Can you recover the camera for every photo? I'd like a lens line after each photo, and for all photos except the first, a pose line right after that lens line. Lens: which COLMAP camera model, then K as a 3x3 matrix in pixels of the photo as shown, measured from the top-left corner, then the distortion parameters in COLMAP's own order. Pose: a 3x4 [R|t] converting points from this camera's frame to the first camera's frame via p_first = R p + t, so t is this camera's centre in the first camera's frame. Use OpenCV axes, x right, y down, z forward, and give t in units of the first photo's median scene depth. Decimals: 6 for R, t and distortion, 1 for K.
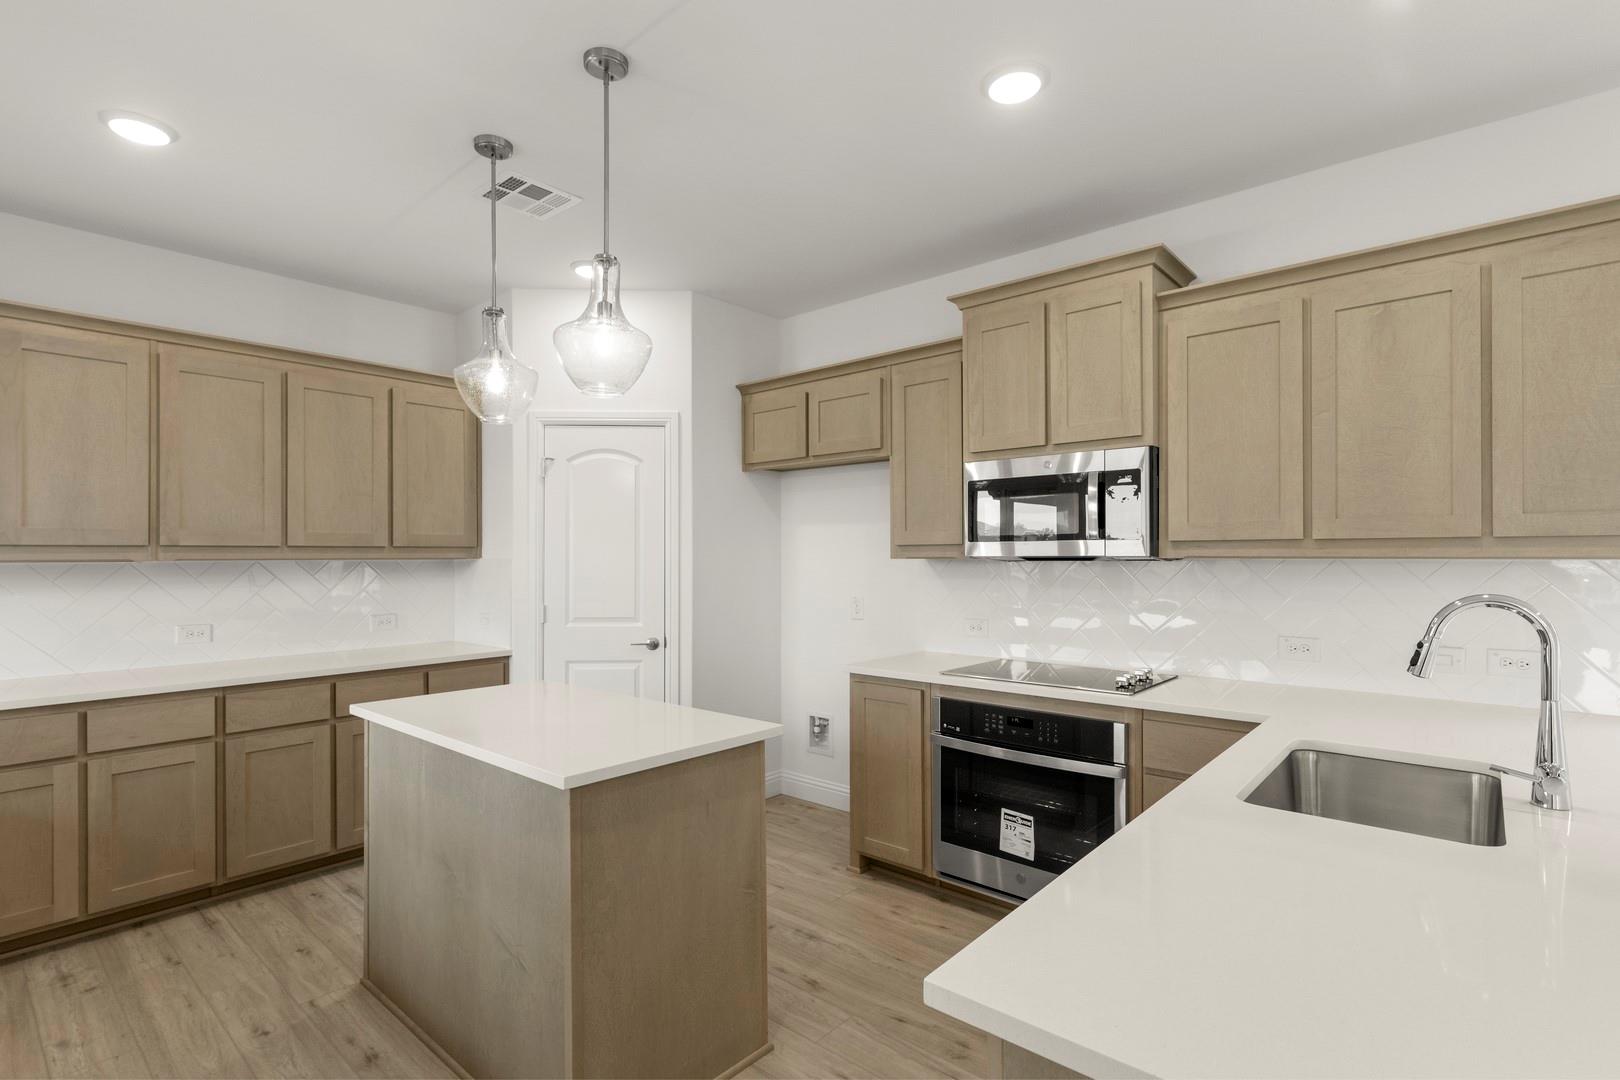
lens RADIAL K [[777.2, 0, 808.6], [0, 777.2, 550.9], [0, 0, 1]] dist [-0.000973, 0.000576]
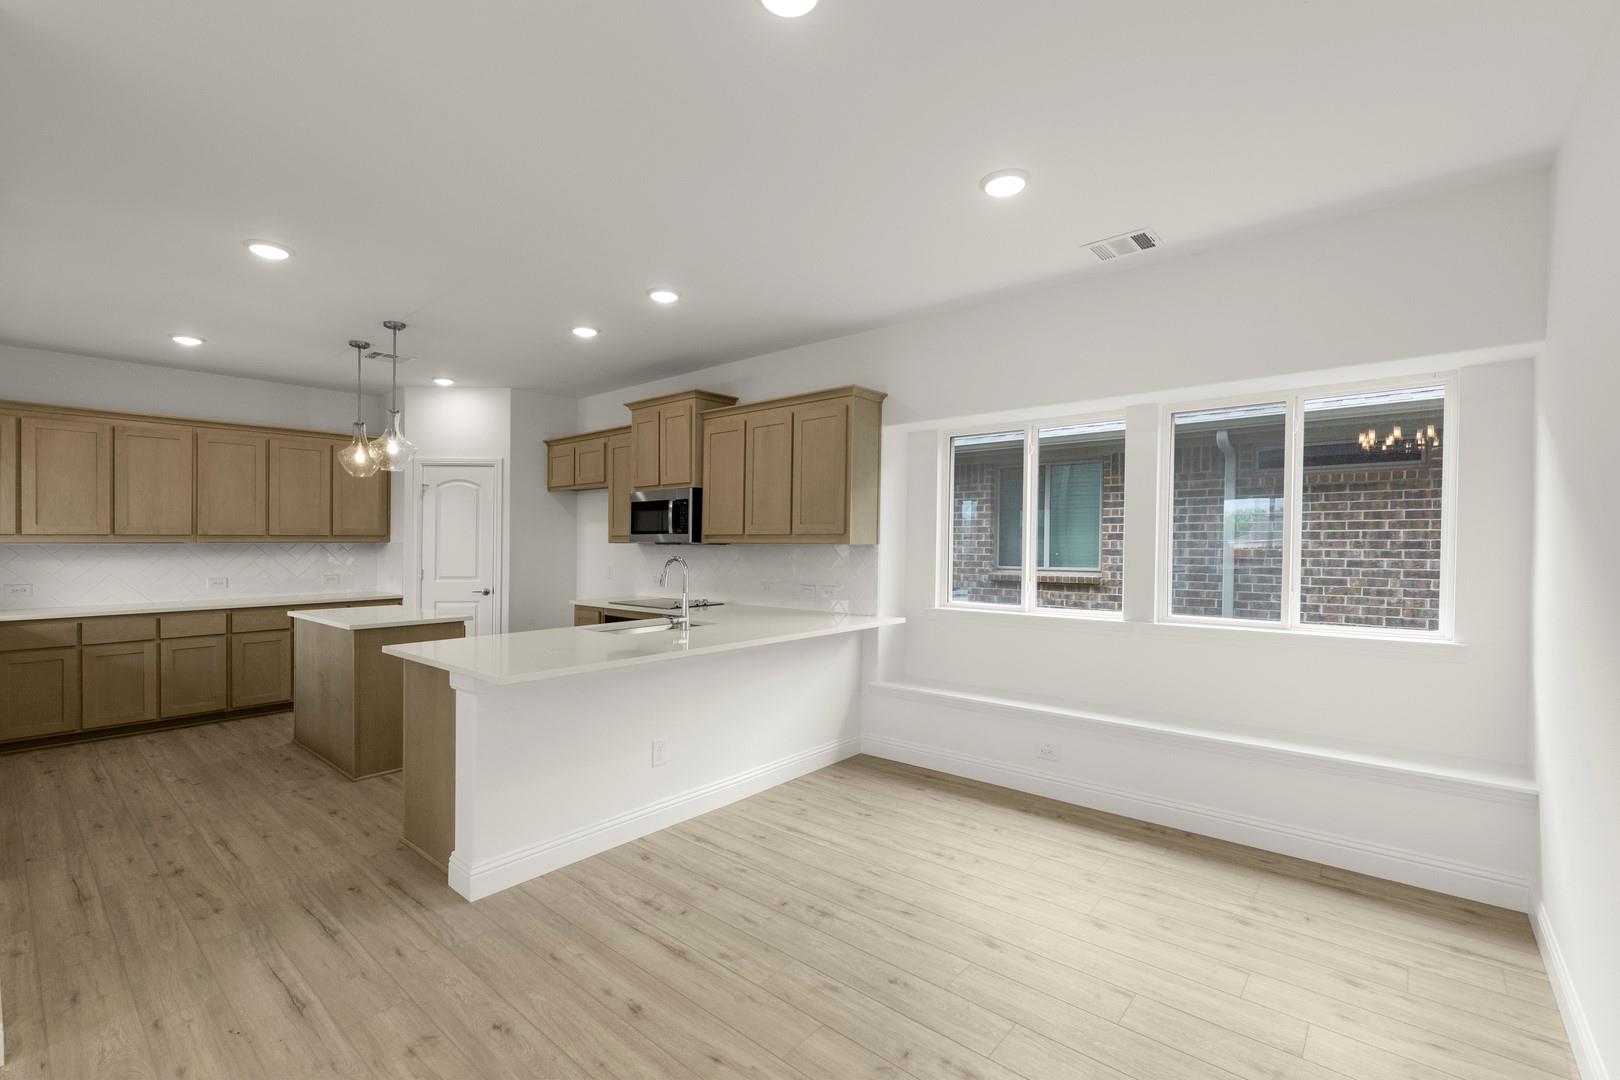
lens RADIAL K [[706.5, 0, 813.4], [0, 706.5, 540.0], [0, 0, 1]] dist [-0.001324, 0.000090]
pose [[0.999890, 0.003975, 0.014267, 0.638183], [-0.004026, 0.999986, 0.003544, -0.006326], [-0.014253, -0.003601, 0.999892, -0.738672]]
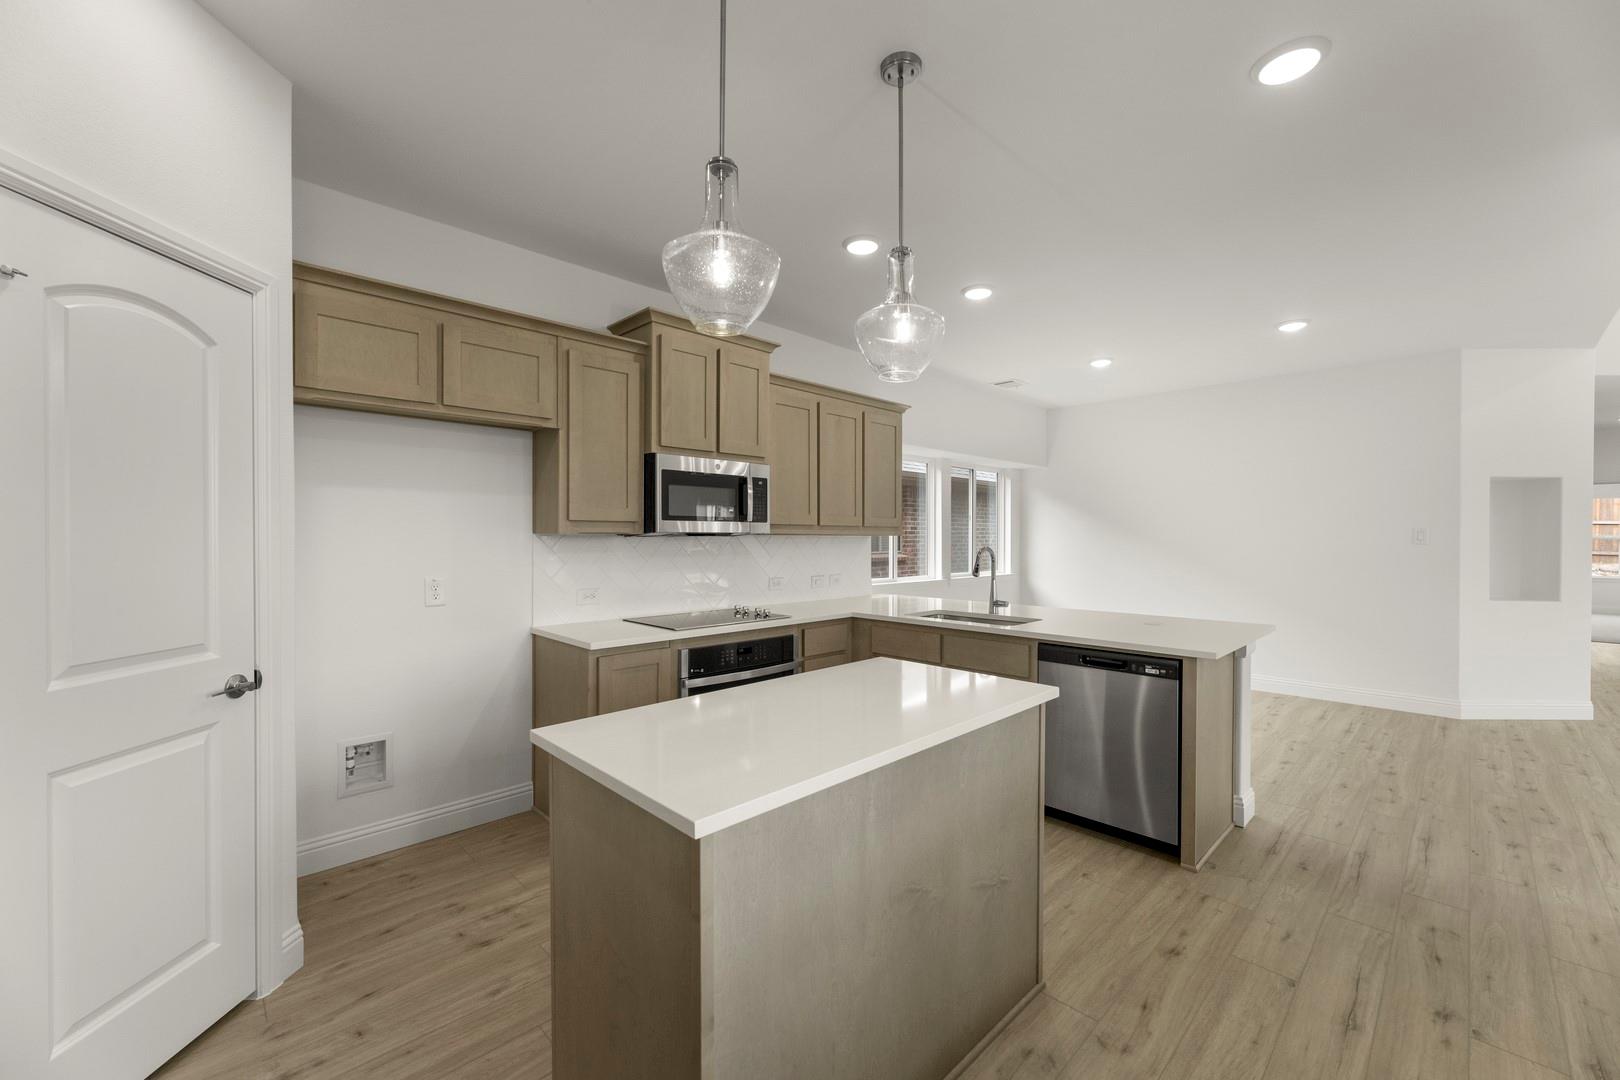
lens RADIAL K [[650.7, 0, 806.1], [0, 650.7, 541.4], [0, 0, 1]] dist [0.003253, -0.000372]
pose [[0.071632, -0.003828, 0.997424, -0.787470], [-0.009581, 0.999944, 0.004526, 0.014859], [-0.997385, -0.009881, 0.071592, 0.713780]]
